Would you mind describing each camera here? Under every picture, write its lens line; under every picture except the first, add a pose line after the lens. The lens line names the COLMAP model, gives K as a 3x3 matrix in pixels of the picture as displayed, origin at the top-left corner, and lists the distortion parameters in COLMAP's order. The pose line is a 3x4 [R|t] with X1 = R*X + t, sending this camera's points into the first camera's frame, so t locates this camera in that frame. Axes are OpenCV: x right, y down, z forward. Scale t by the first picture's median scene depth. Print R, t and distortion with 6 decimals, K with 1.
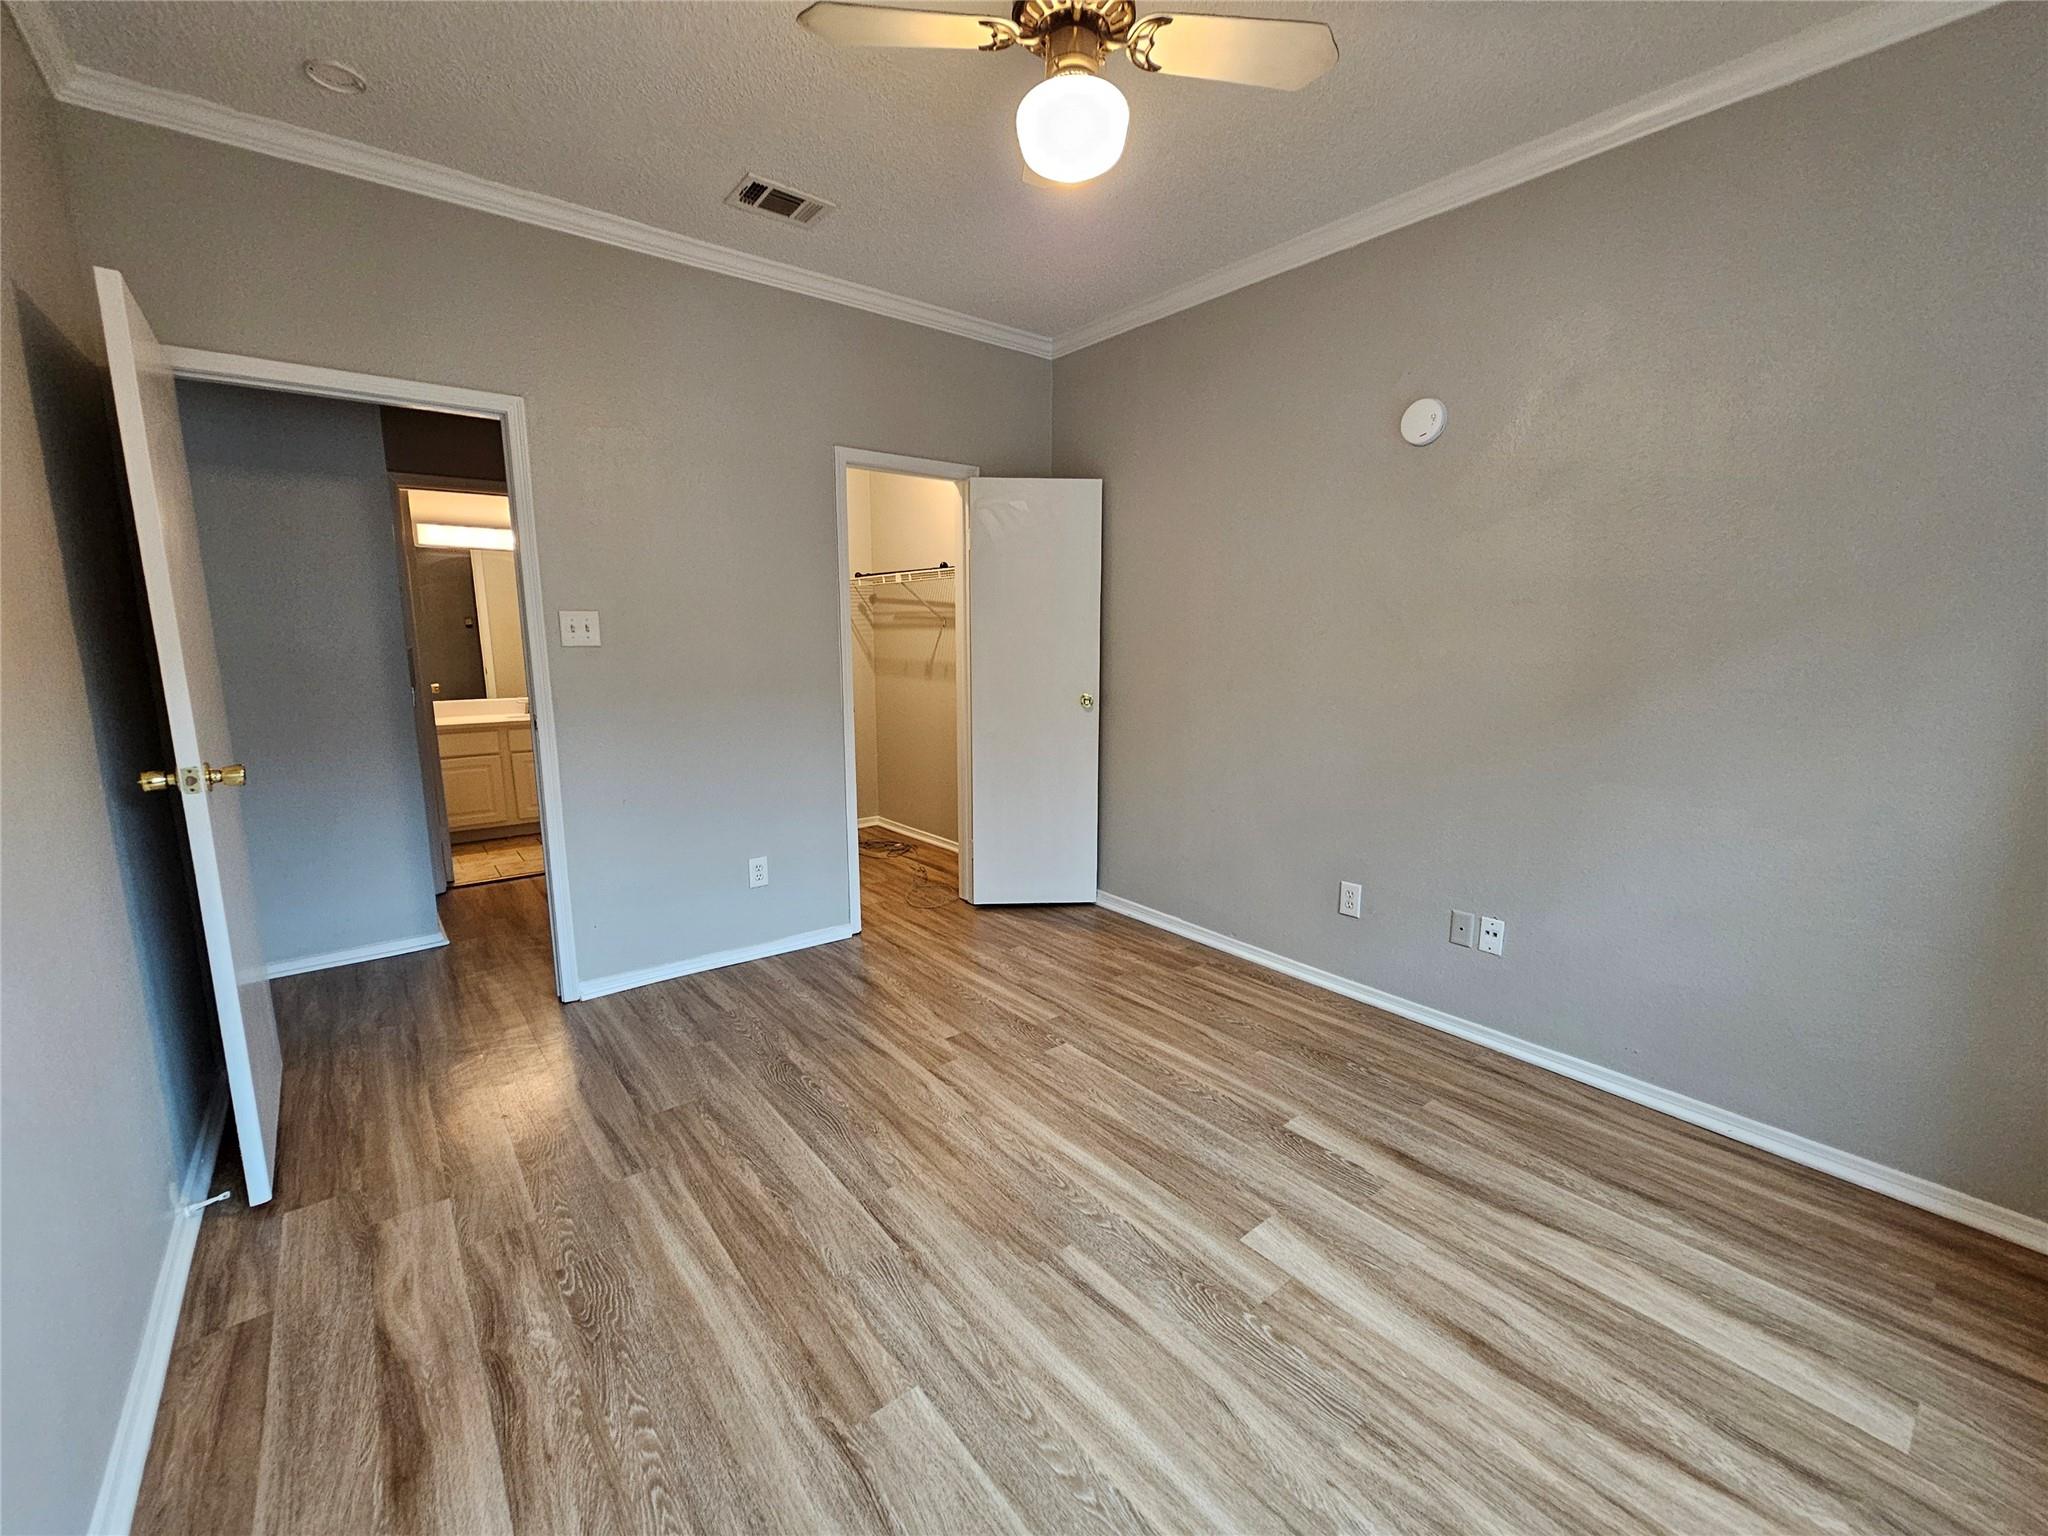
lens RADIAL K [[835.8, 0, 1034.0], [0, 835.8, 768.9], [0, 0, 1]] dist [-0.002618, 0.000058]
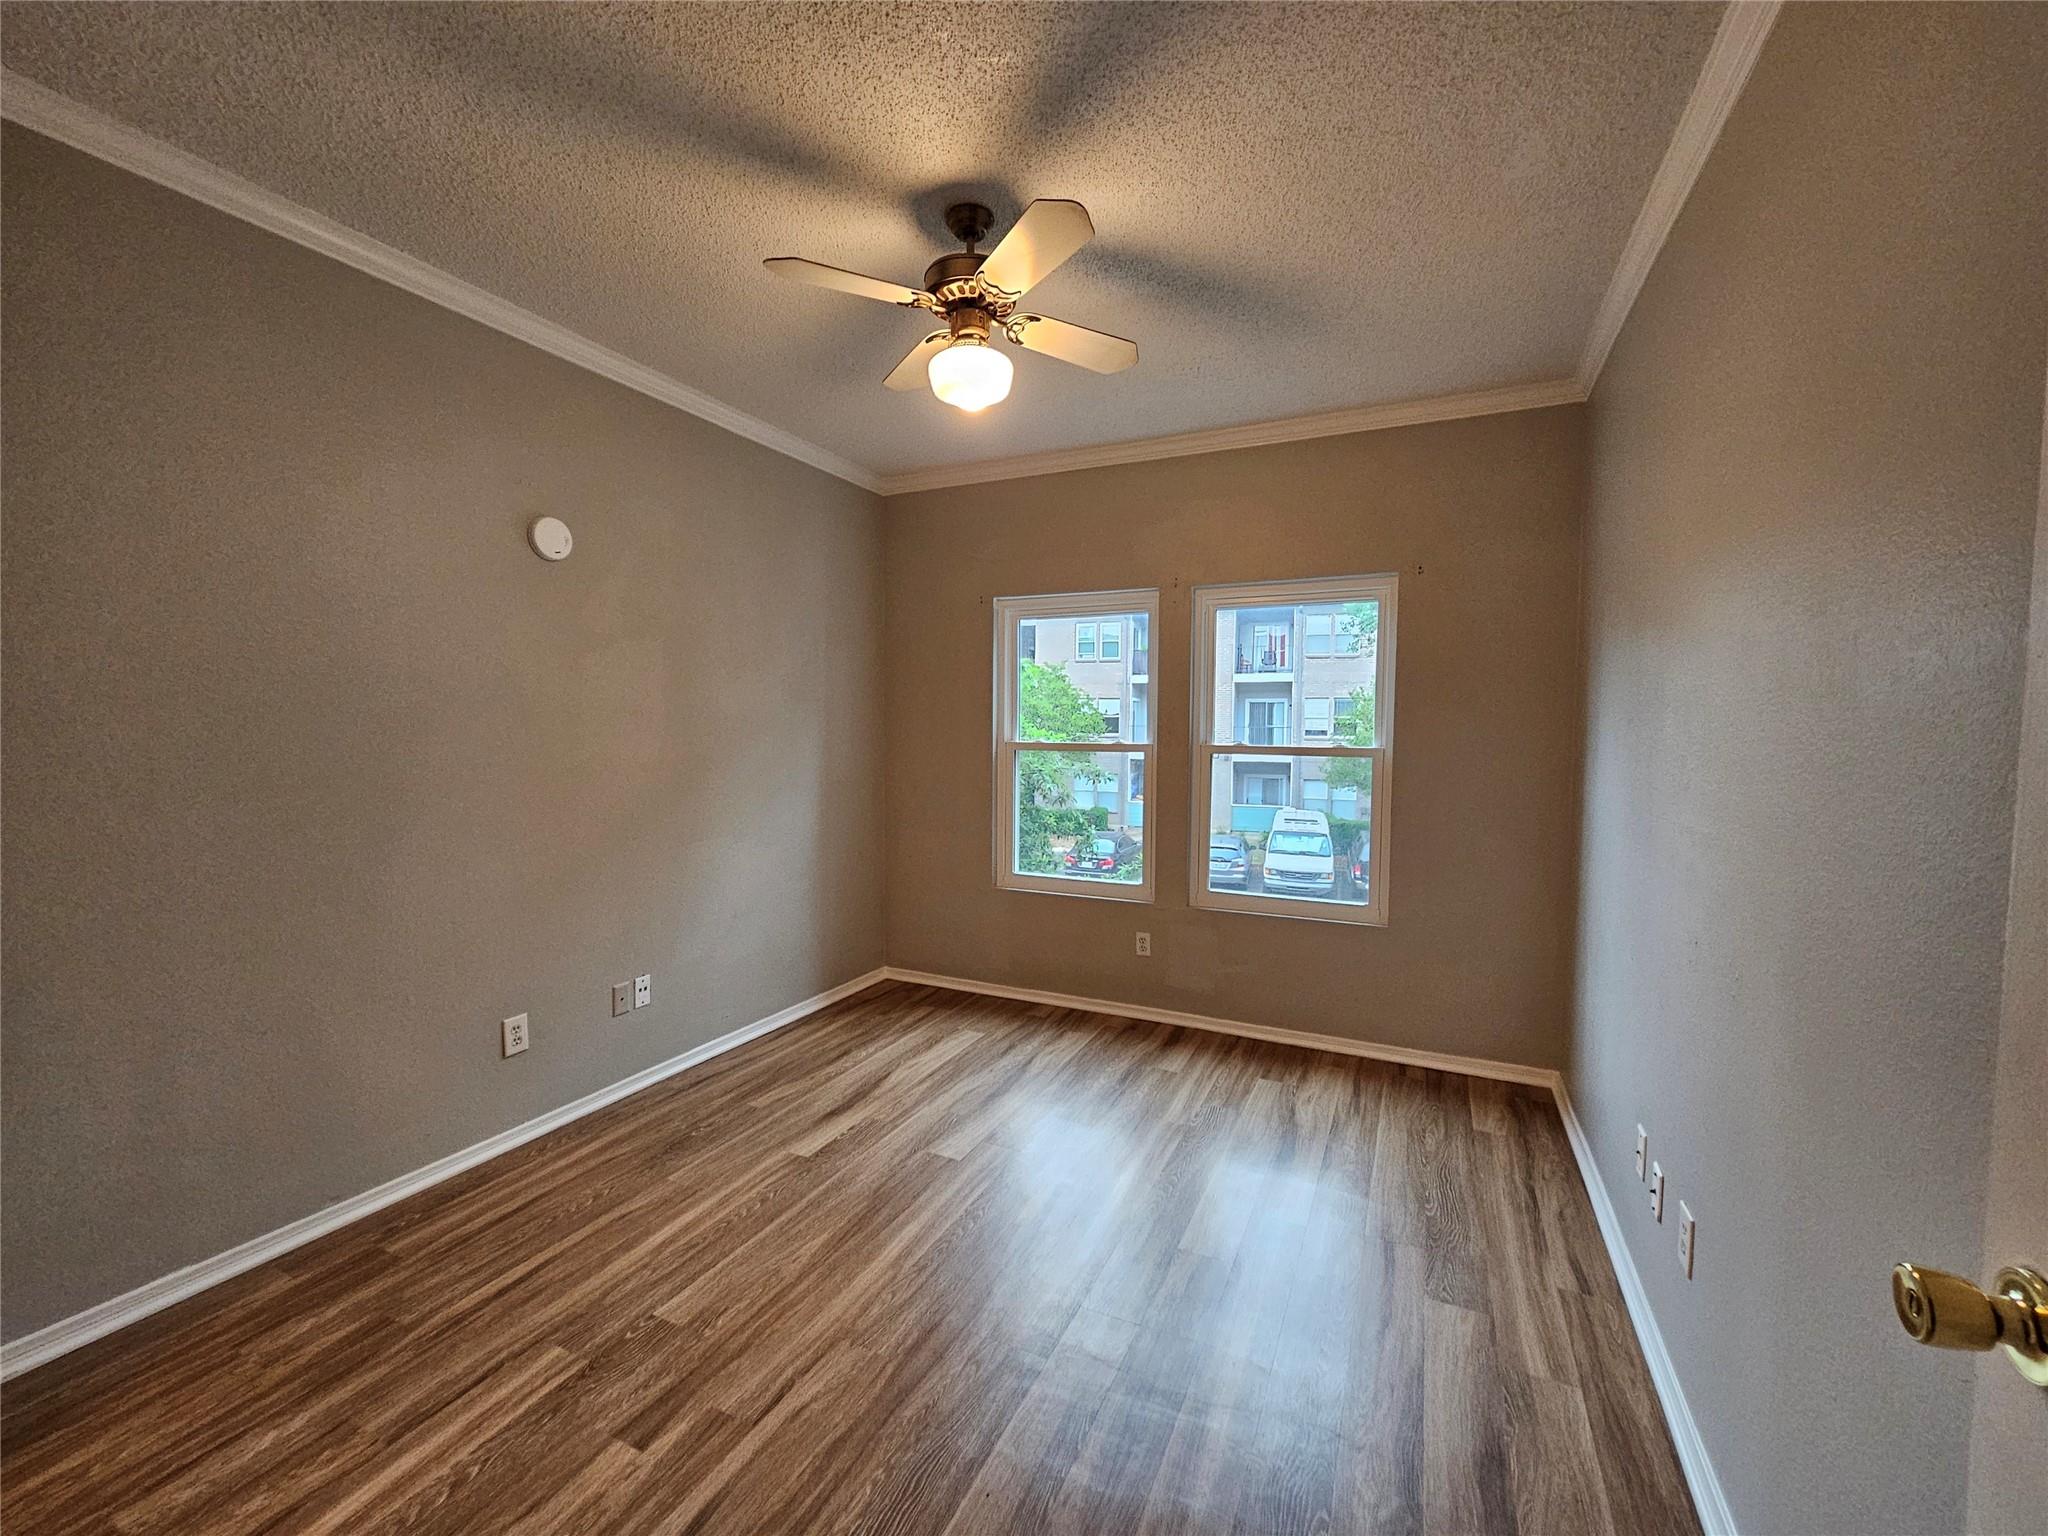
lens RADIAL K [[835.8, 0, 1032.1], [0, 835.8, 767.7], [0, 0, 1]] dist [-0.002618, 0.000058]
pose [[-0.430109, -0.051537, 0.901305, -0.842150], [0.137380, 0.983005, 0.121768, -0.204645], [-0.892263, 0.176195, -0.415719, 1.075798]]
